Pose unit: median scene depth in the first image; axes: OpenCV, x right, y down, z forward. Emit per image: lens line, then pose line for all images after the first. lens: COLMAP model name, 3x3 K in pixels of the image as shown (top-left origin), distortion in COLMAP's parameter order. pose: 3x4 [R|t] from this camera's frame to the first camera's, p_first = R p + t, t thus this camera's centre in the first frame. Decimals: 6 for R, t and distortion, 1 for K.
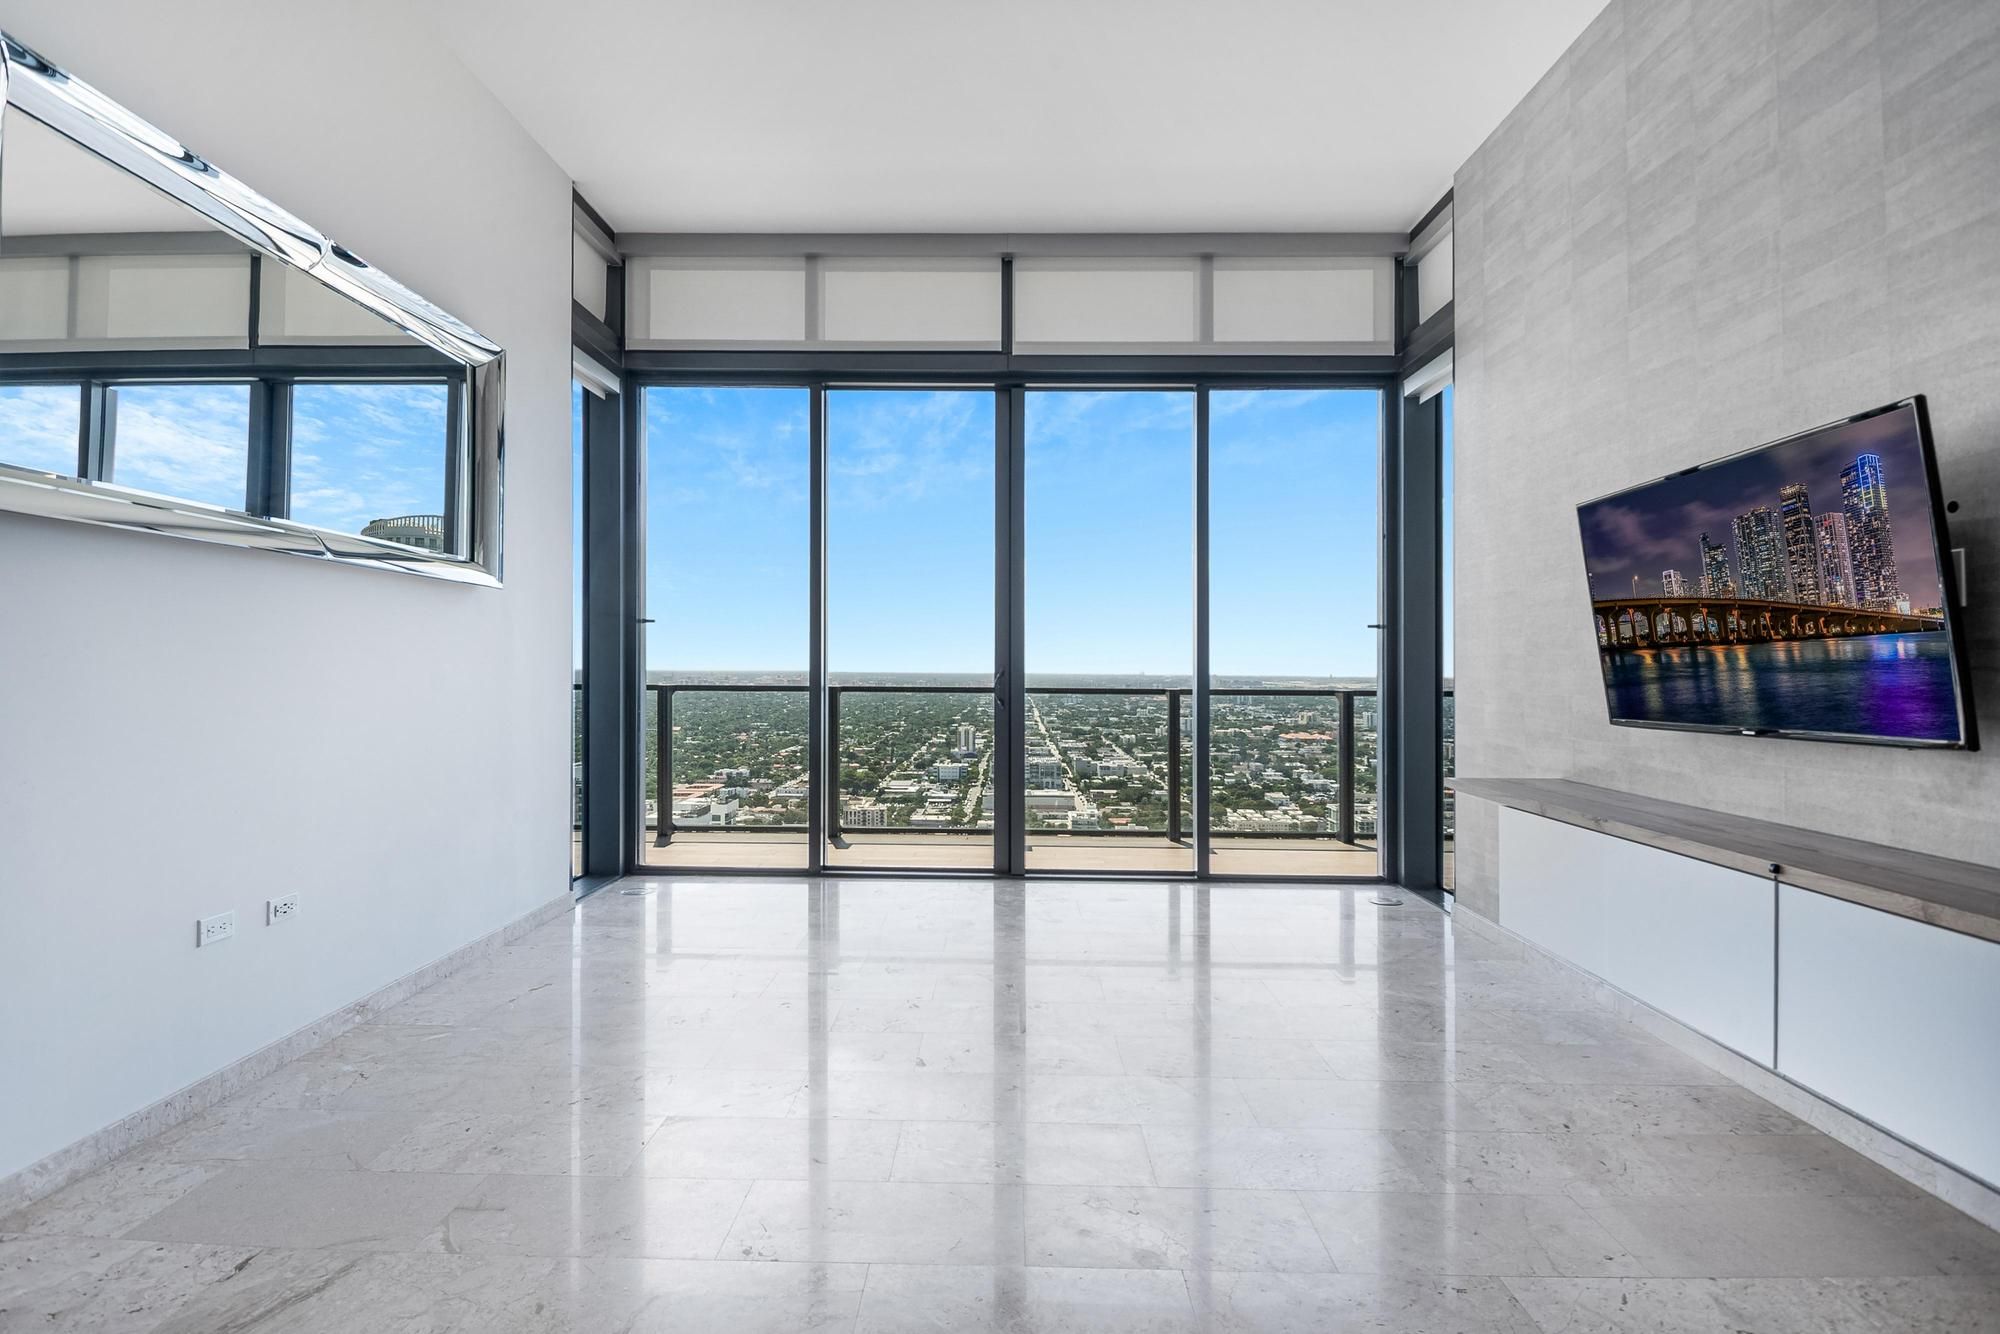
lens RADIAL K [[971.9, 0, 977.4], [0, 971.9, 666.9], [0, 0, 1]] dist [-0.072795, 0.030438]
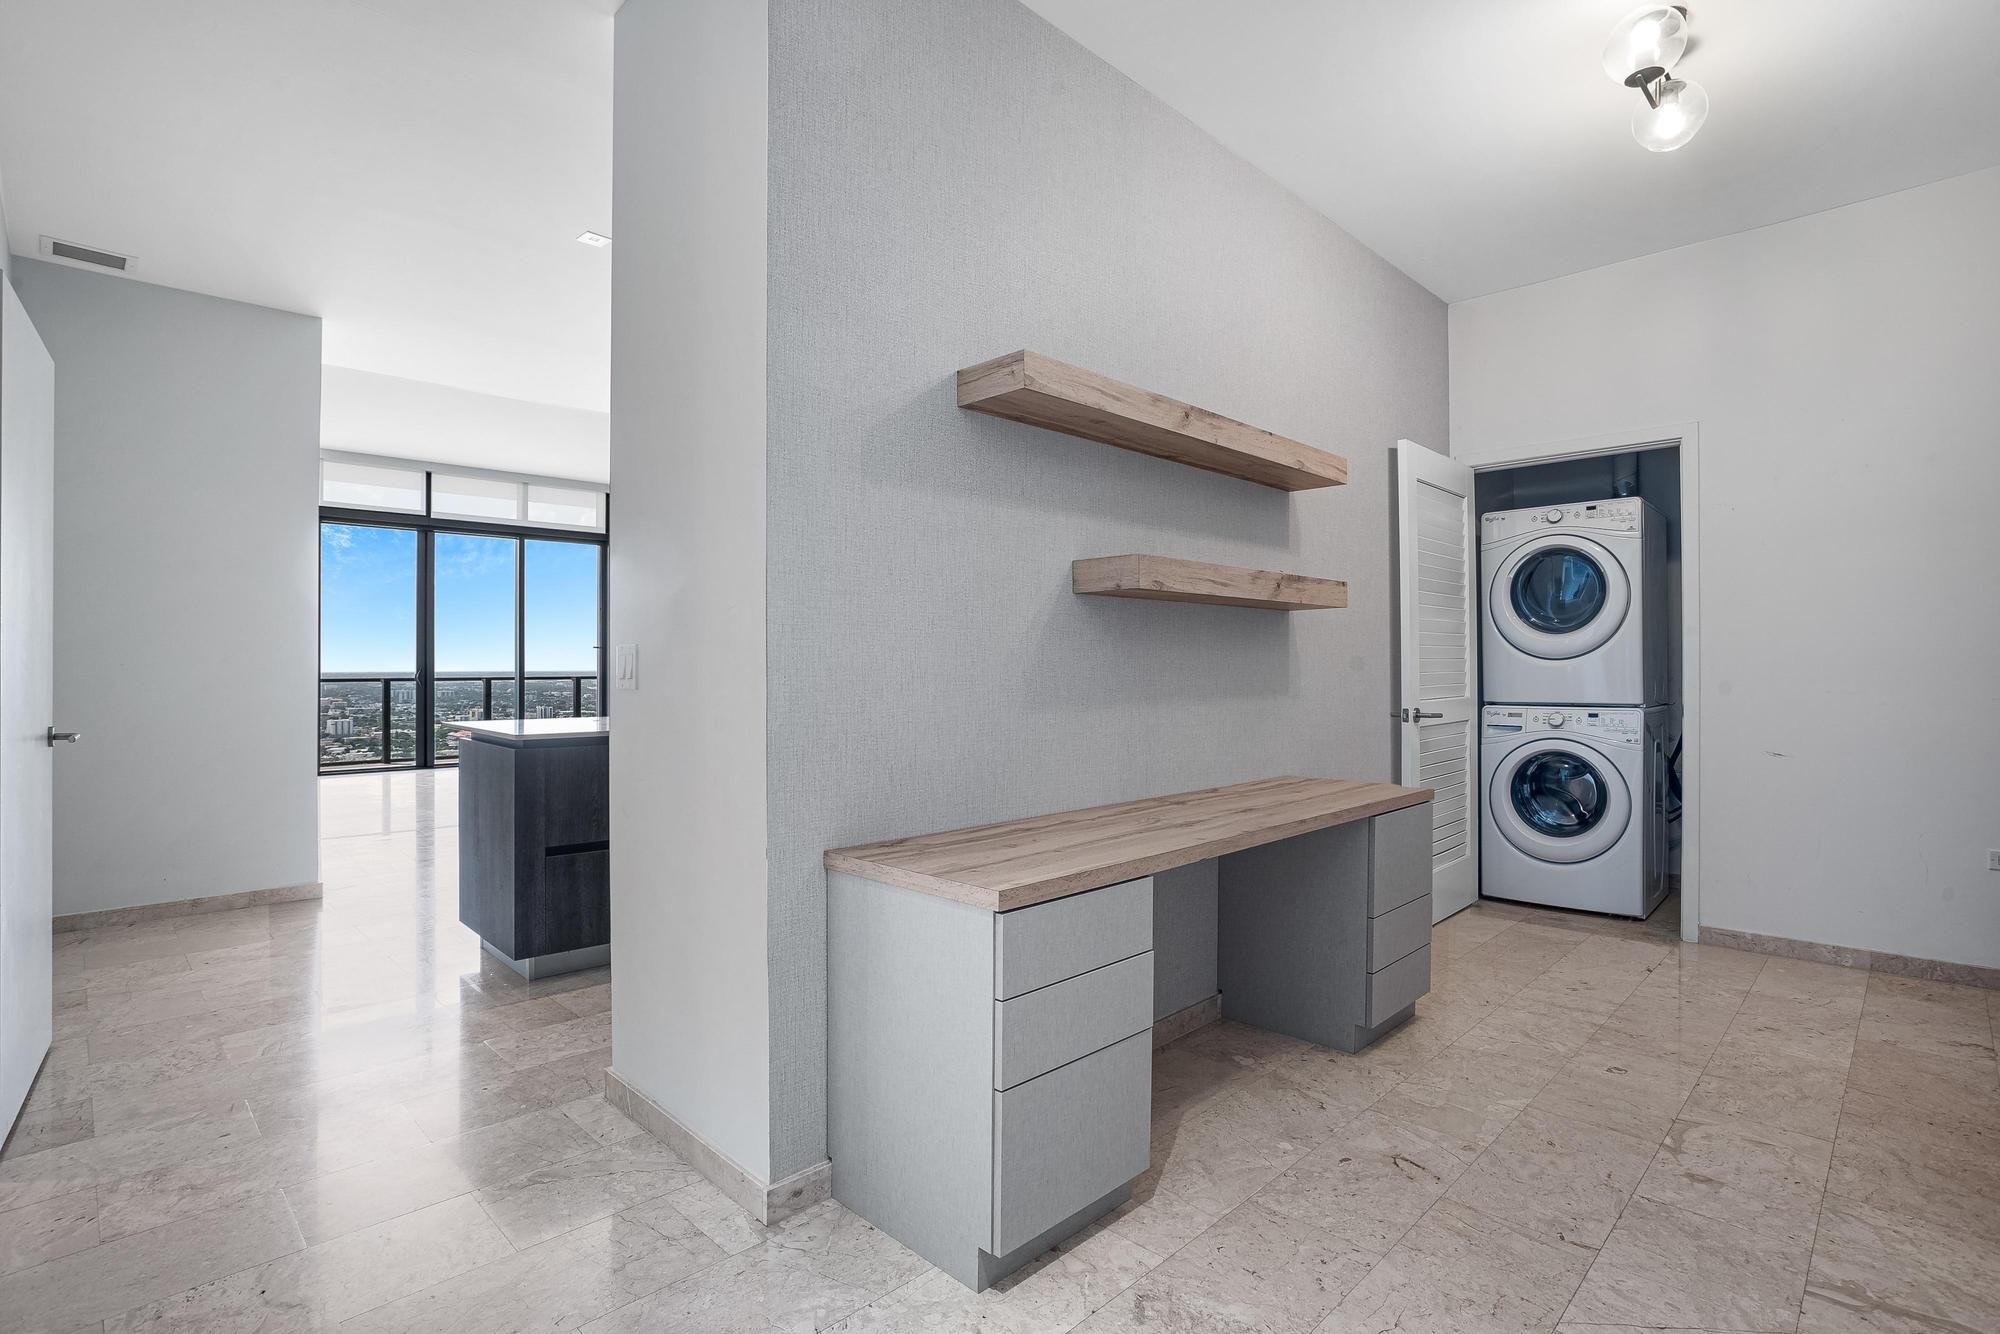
lens RADIAL K [[982.6, 0, 960.6], [0, 982.6, 665.2], [0, 0, 1]] dist [-0.100619, 0.069636]
pose [[0.699298, -0.010438, 0.714754, -0.596054], [0.006835, 0.999945, 0.007916, -0.010487], [-0.714797, -0.000650, 0.699331, -1.177984]]
